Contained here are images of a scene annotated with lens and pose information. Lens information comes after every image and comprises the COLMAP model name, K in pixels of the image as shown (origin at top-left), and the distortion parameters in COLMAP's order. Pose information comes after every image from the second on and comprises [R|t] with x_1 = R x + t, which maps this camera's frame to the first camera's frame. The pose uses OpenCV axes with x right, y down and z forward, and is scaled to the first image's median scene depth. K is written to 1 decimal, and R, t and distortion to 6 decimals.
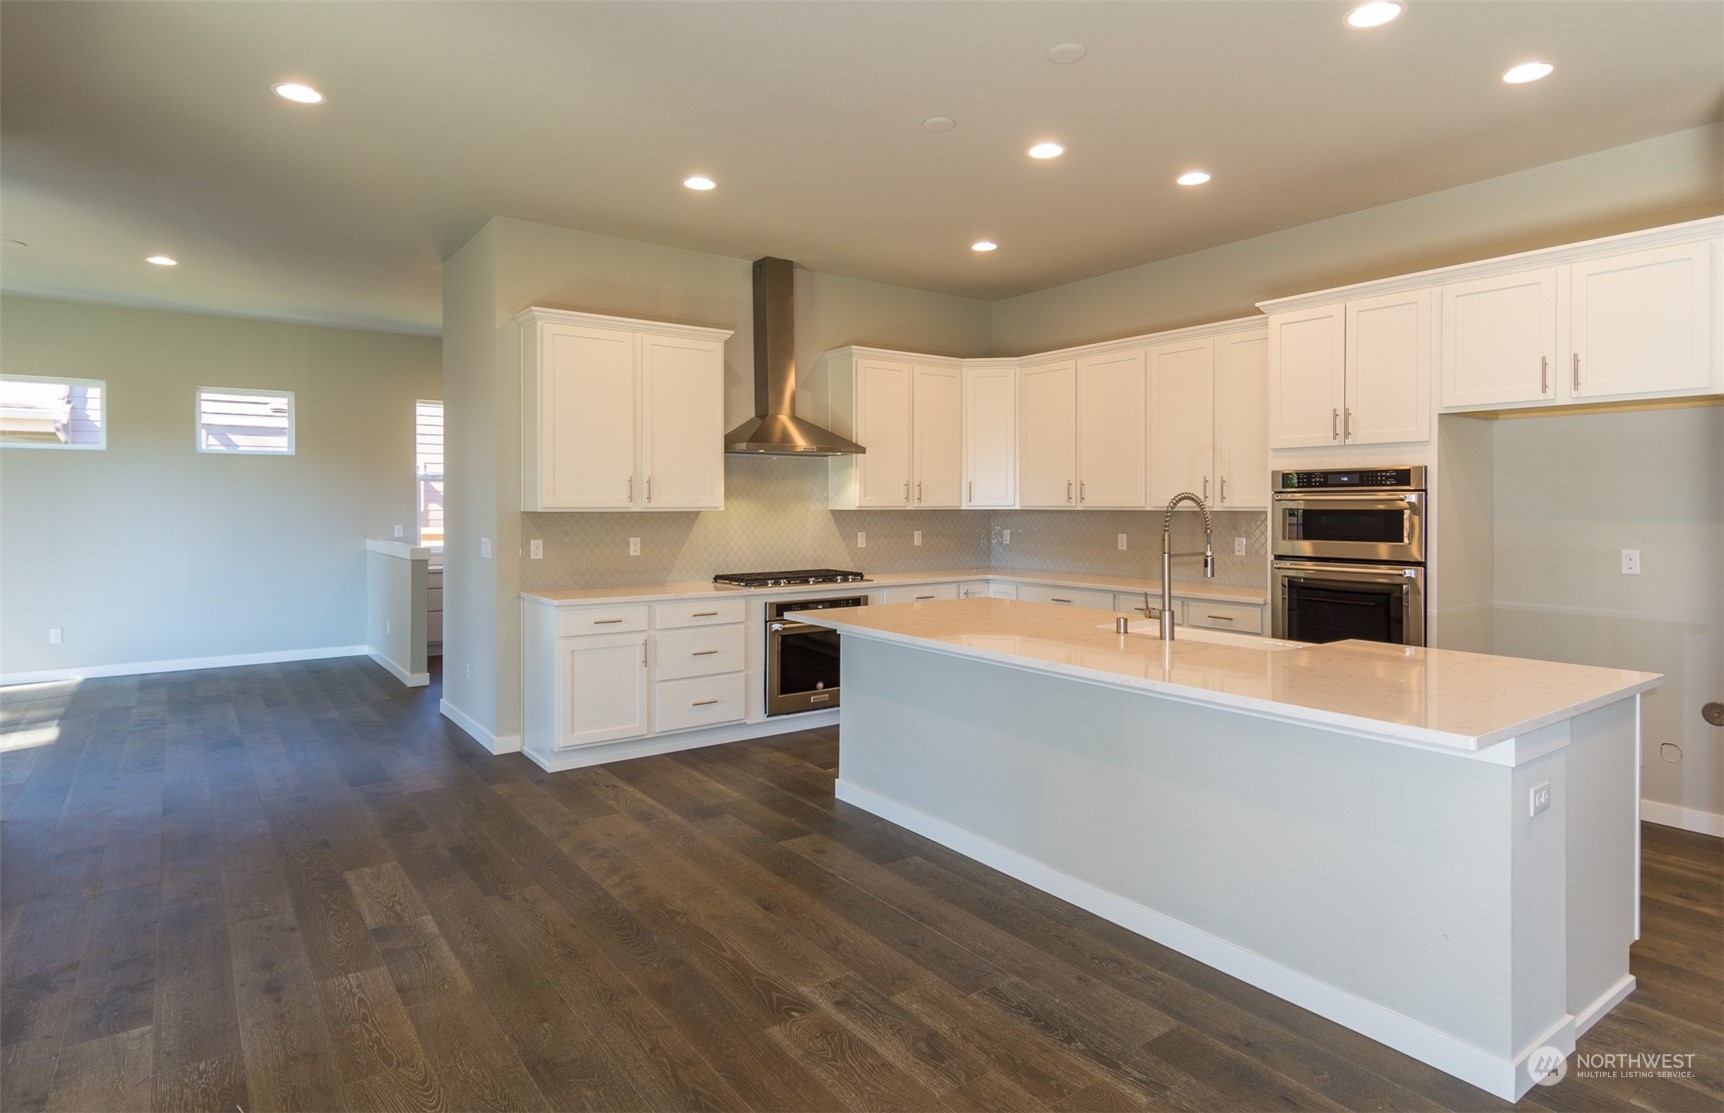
lens RADIAL K [[934.2, 0, 863.1], [0, 934.2, 505.4], [0, 0, 1]] dist [0.002531, -0.000334]
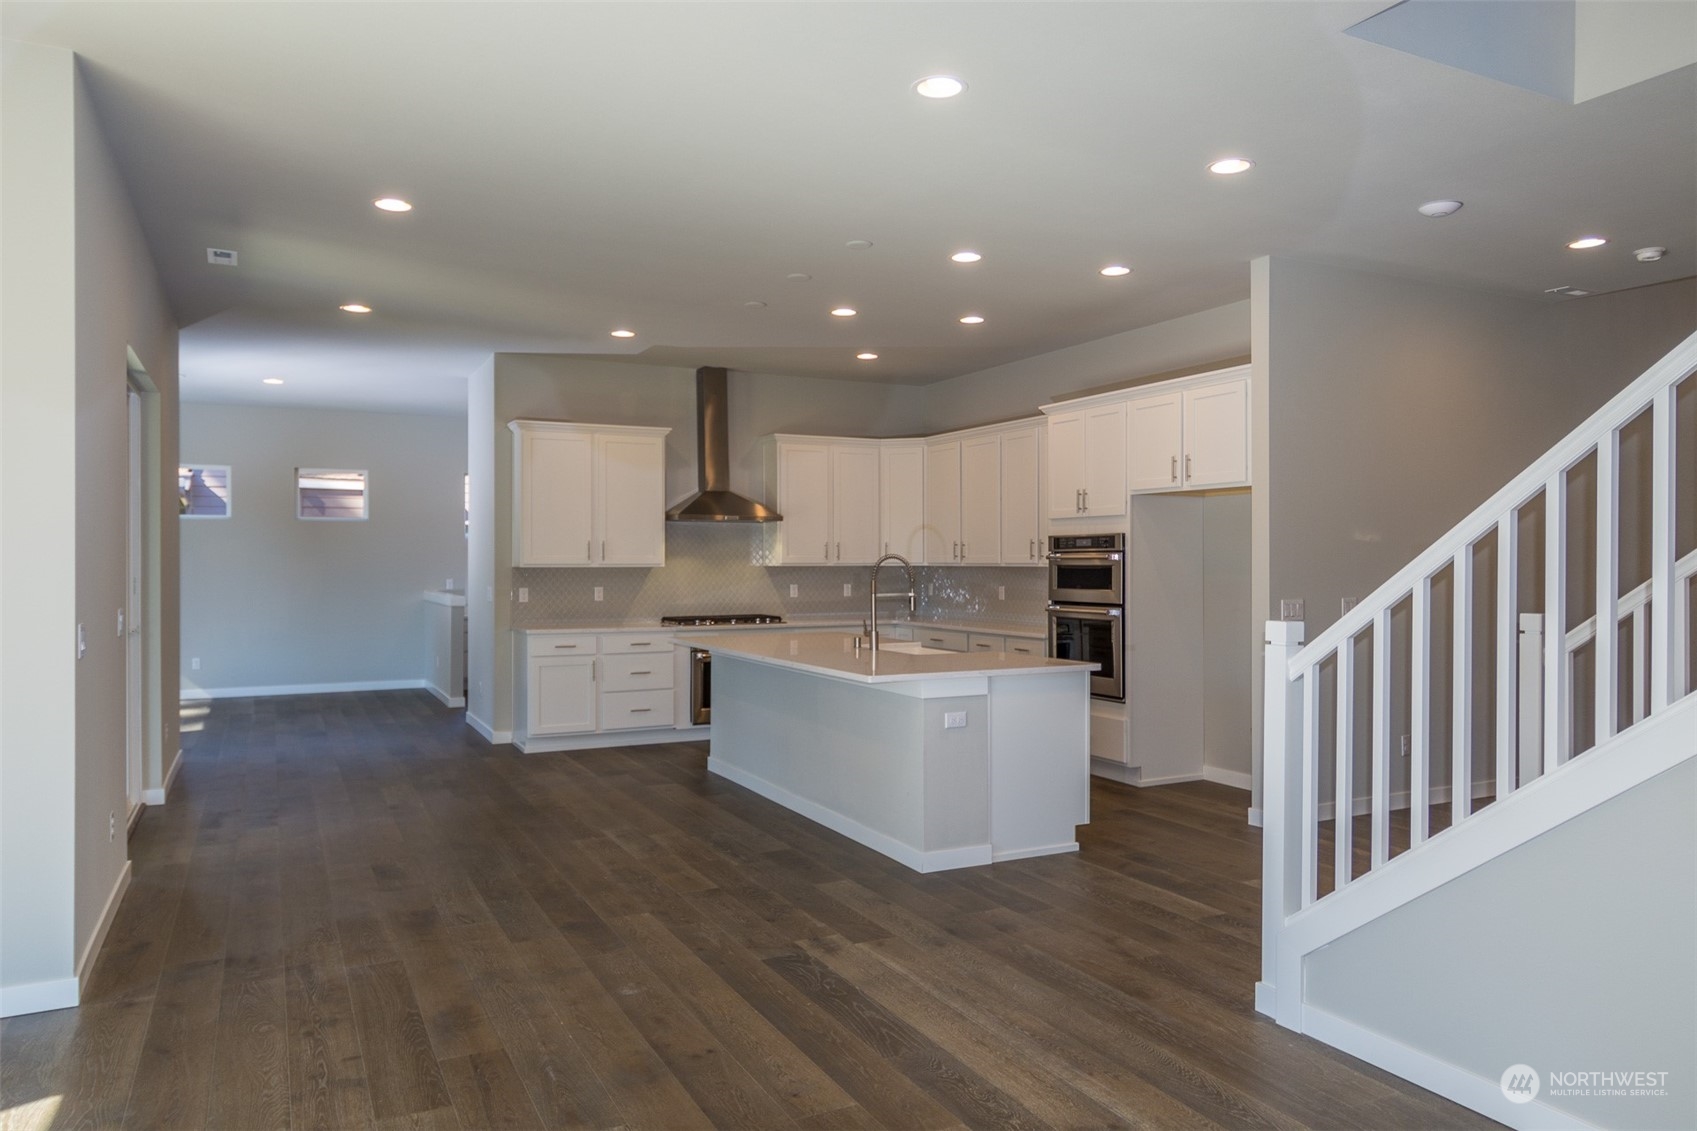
lens RADIAL K [[1120.6, 0, 848.5], [0, 1120.6, 565.5], [0, 0, 1]] dist [0.000595, 0.001527]
pose [[0.987580, -0.000183, -0.157120, 0.369447], [0.000669, 0.999995, 0.003039, -0.000586], [0.157119, -0.003106, 0.987575, -0.528914]]
